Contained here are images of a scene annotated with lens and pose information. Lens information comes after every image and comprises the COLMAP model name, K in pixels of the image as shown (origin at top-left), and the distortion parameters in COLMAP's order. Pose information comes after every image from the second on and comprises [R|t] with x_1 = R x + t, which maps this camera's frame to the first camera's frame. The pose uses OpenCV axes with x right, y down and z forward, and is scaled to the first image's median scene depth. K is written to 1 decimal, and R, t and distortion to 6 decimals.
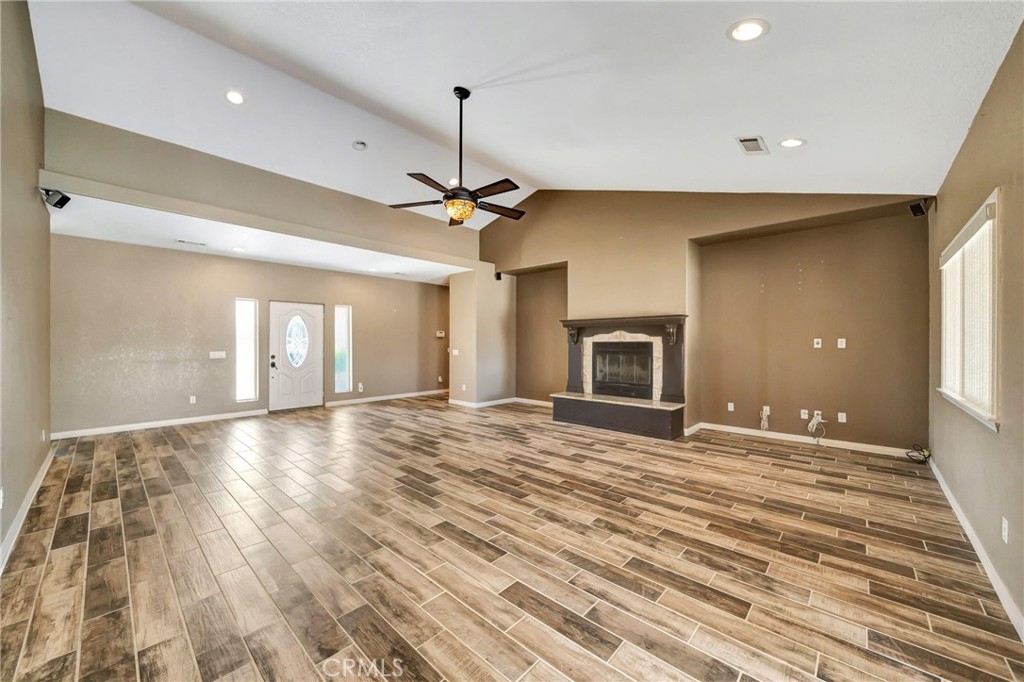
lens RADIAL K [[360.0, 0, 512.0], [0, 360.0, 341.0], [0, 0, 1]] dist [-0.002558, -0.000196]
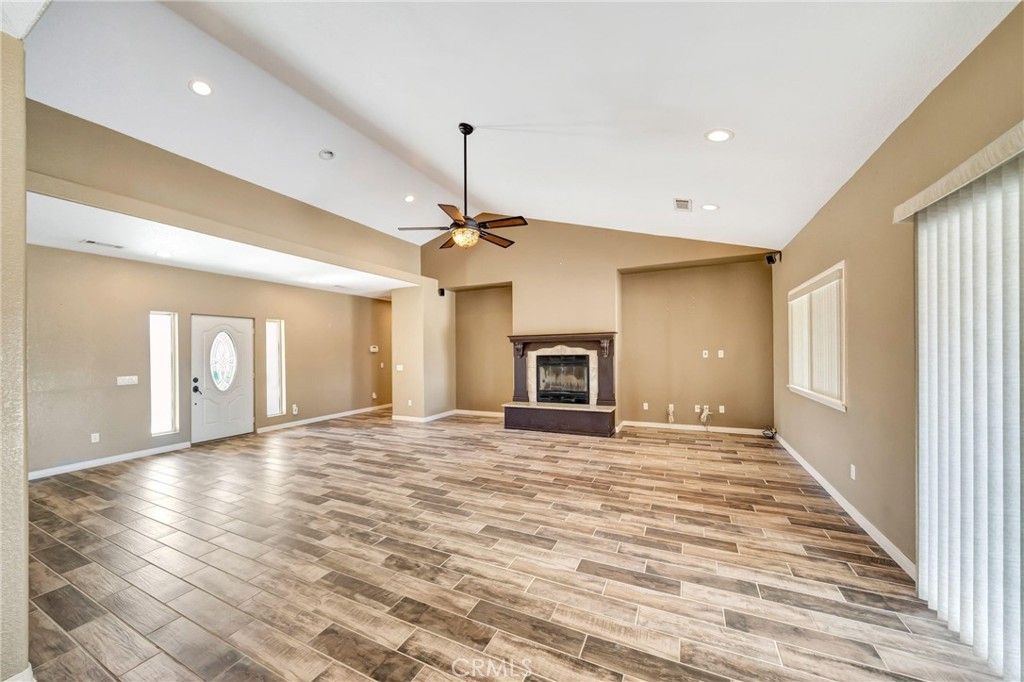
lens RADIAL K [[357.8, 0, 506.4], [0, 357.8, 350.4], [0, 0, 1]] dist [0.000789, -0.000004]
pose [[0.955425, -0.013606, 0.294919, -0.271590], [0.013864, 0.999903, 0.001217, -0.021993], [-0.294907, 0.002926, 0.955522, -0.041736]]
